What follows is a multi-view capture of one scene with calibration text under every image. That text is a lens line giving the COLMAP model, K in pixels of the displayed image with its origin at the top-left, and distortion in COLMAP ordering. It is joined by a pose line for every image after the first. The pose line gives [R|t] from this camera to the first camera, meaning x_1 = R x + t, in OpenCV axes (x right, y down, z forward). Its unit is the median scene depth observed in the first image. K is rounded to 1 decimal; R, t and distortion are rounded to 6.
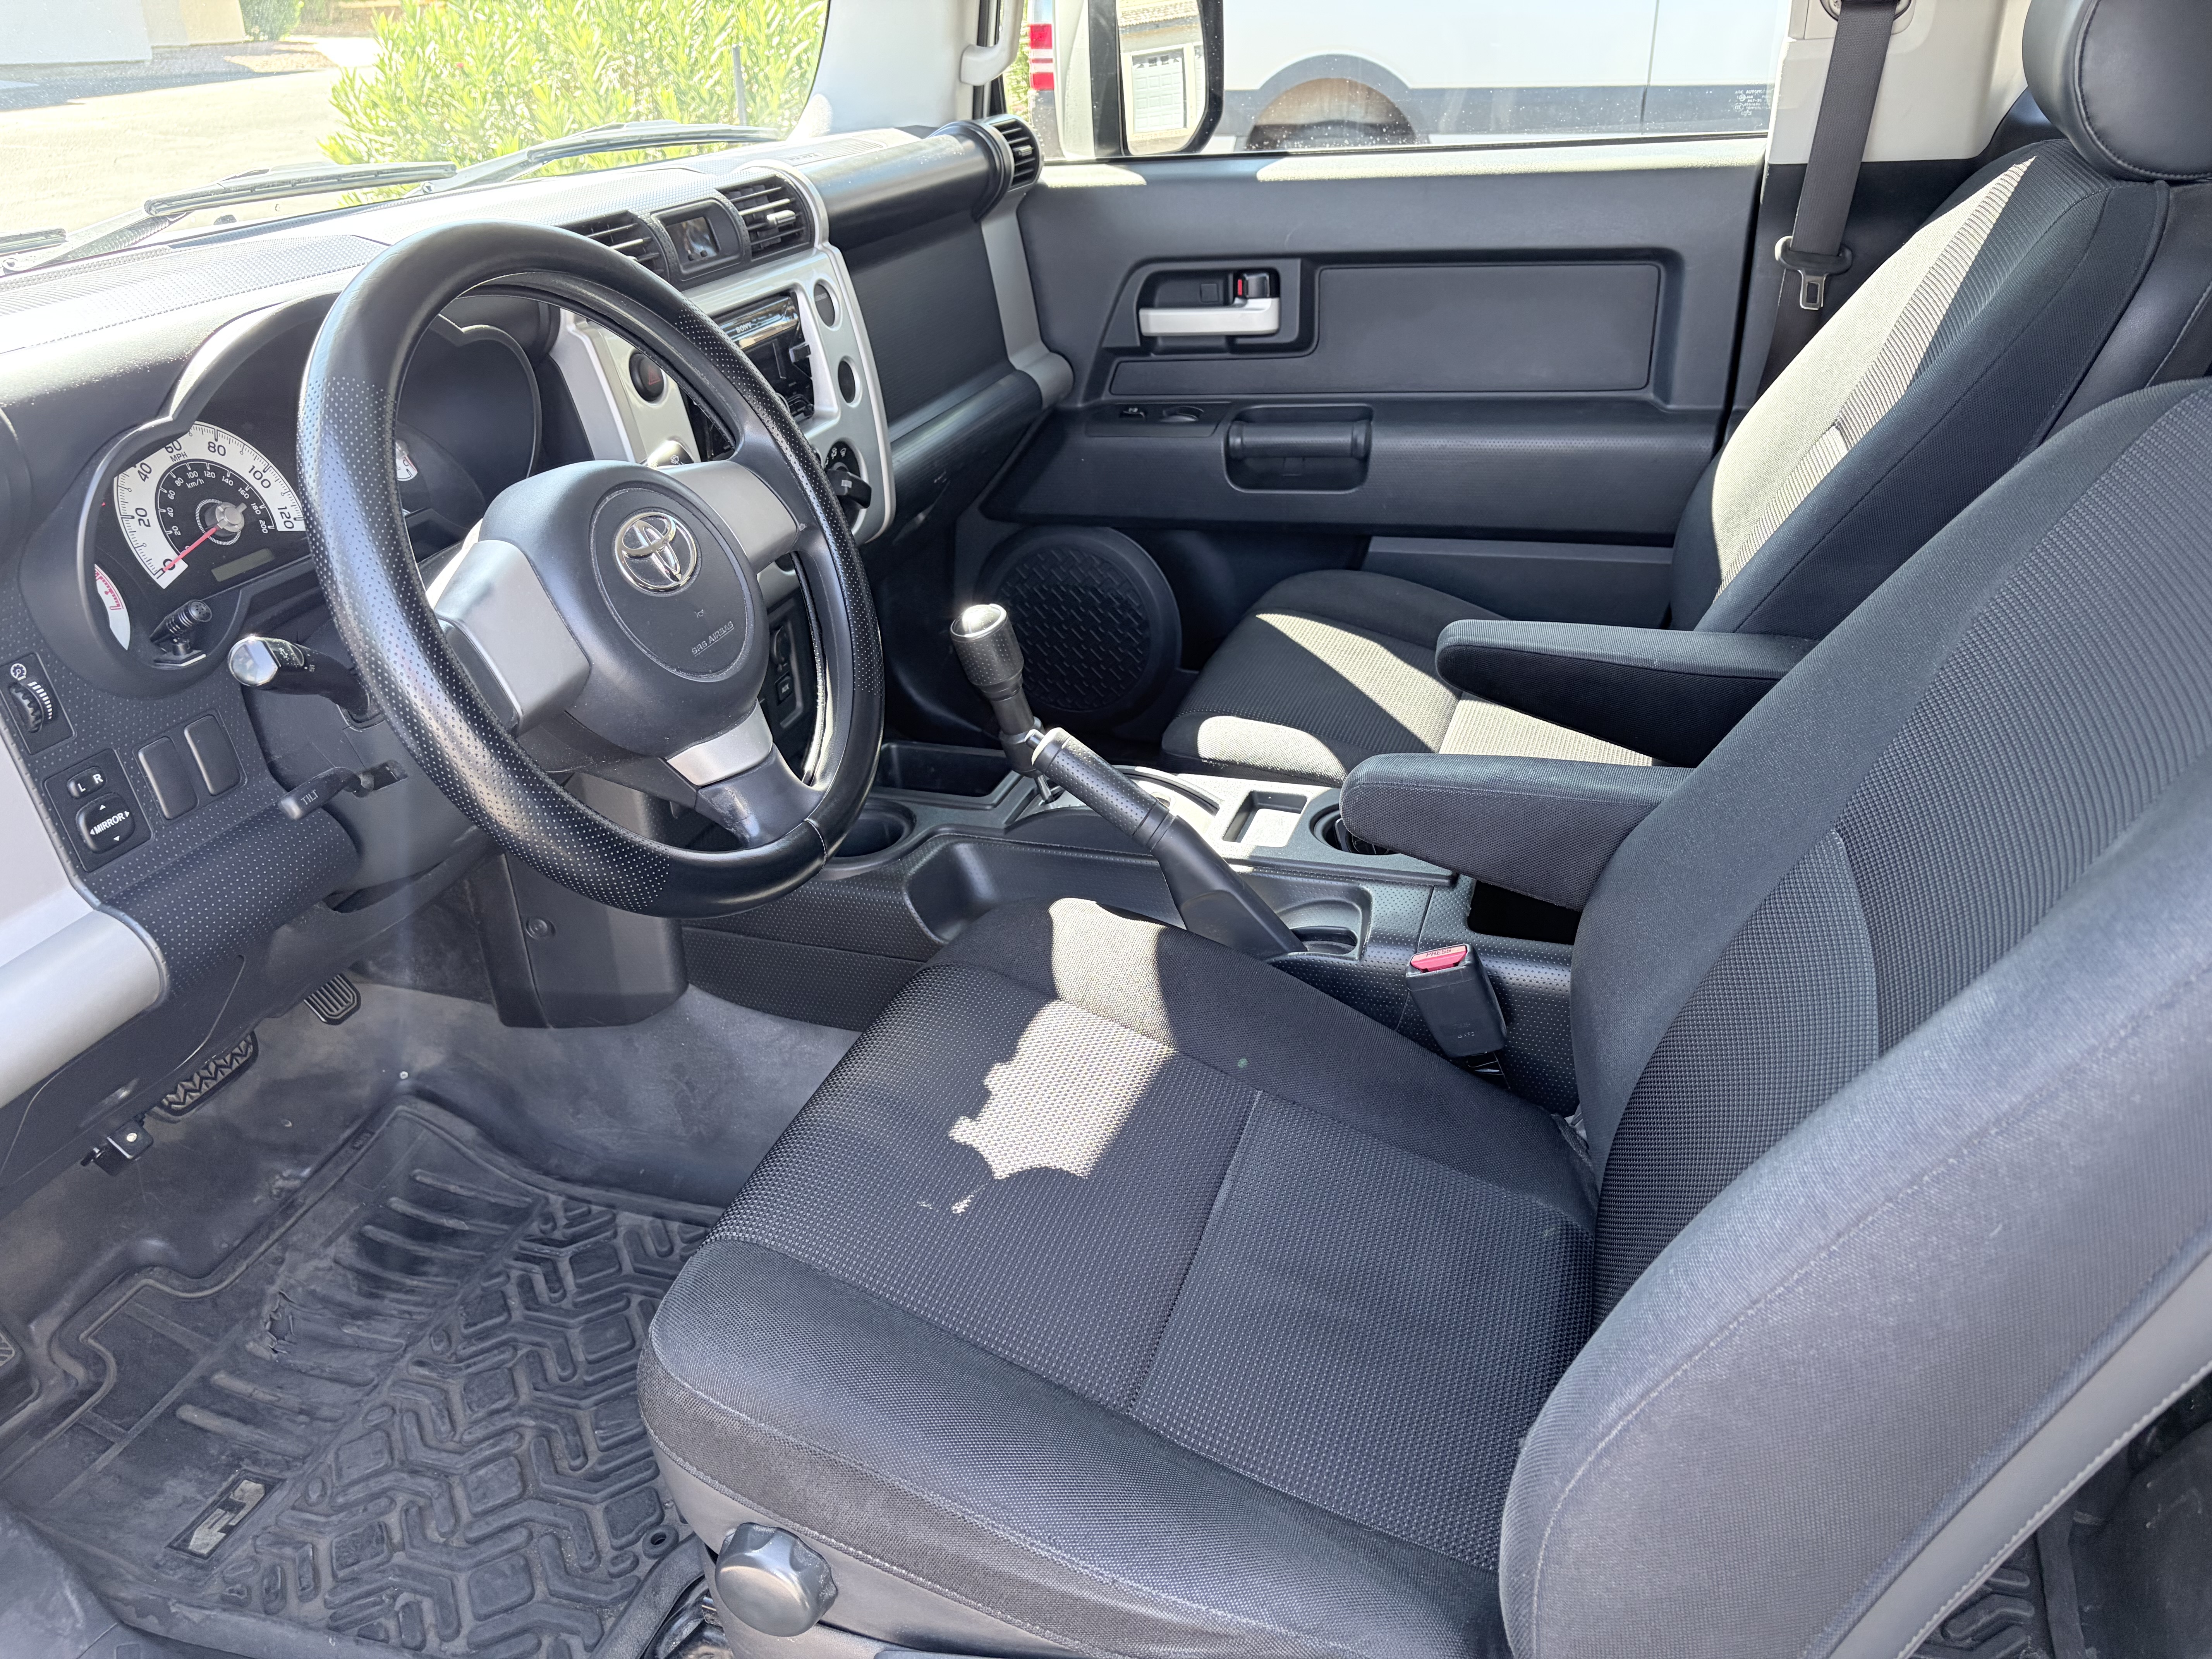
lens RADIAL K [[1686.0, 0, 1122.3], [0, 1686.0, 828.9], [0, 0, 1]] dist [0.045688, -0.049073]
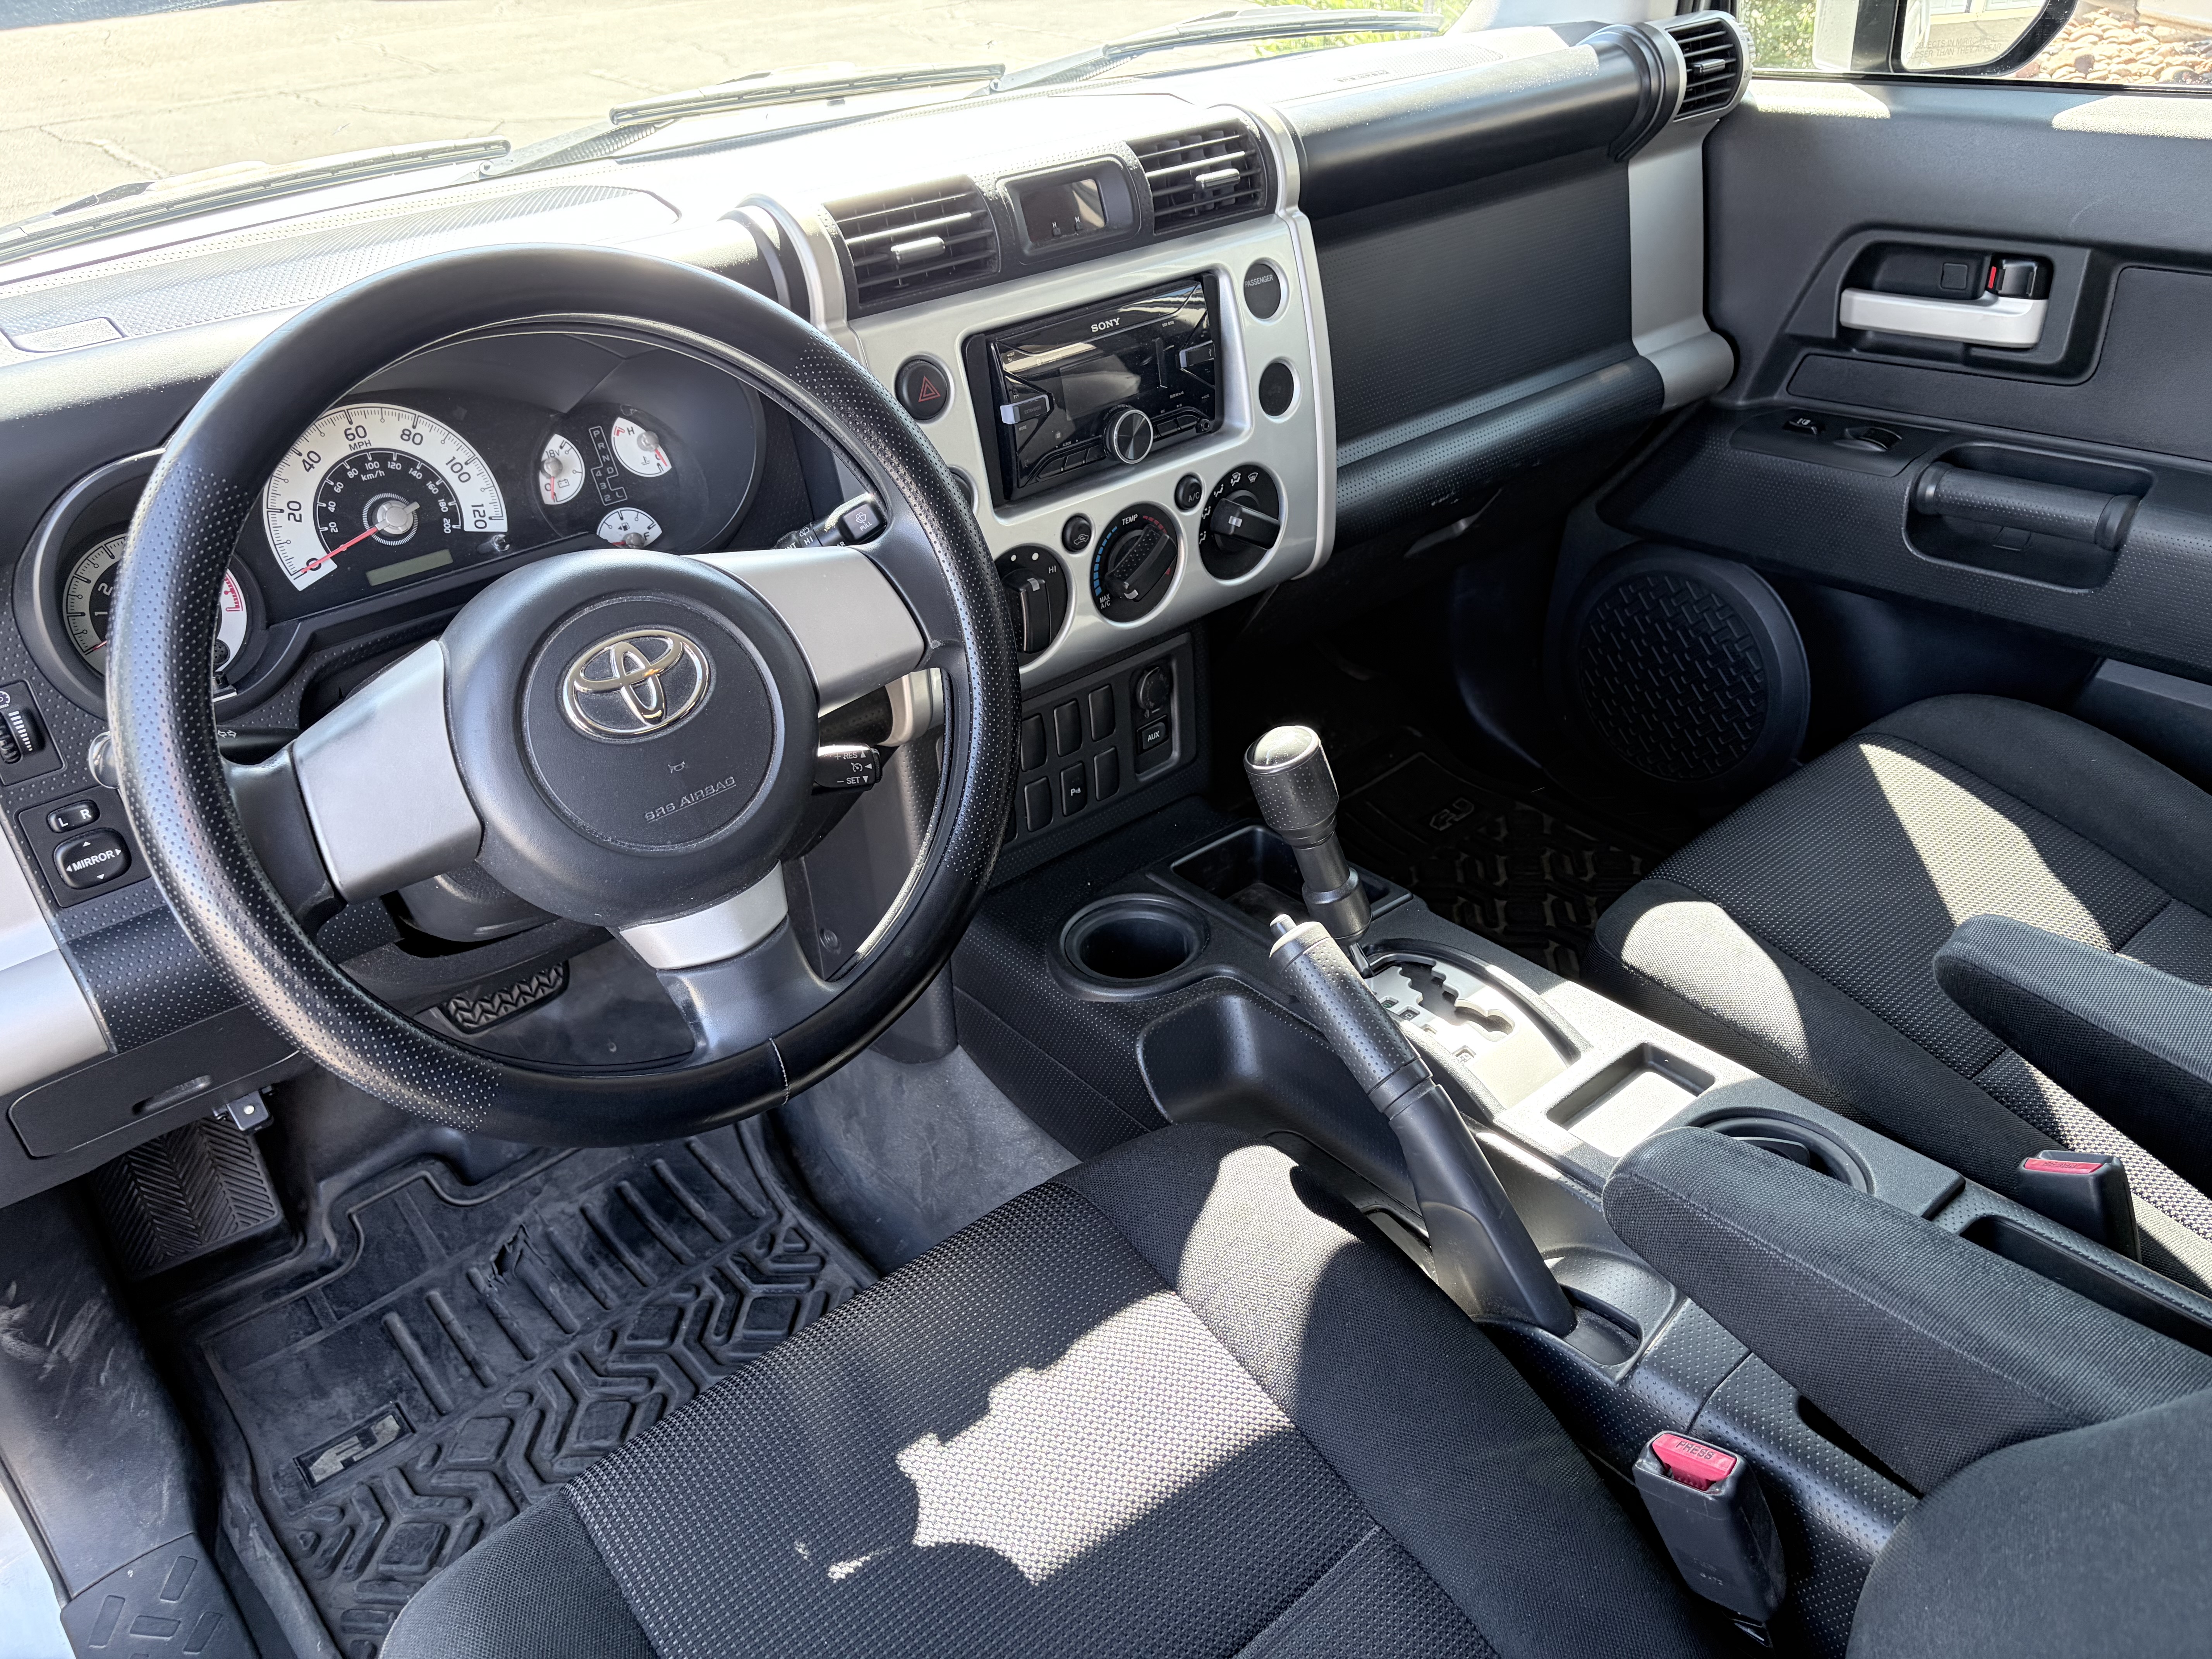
lens RADIAL K [[1686.0, 0, 1122.3], [0, 1686.0, 828.9], [0, 0, 1]] dist [0.045688, -0.049073]
pose [[0.851653, 0.262834, -0.453438, 0.197945], [-0.215534, 0.964259, 0.154112, -0.180039], [0.477737, -0.033519, 0.877863, 0.273915]]
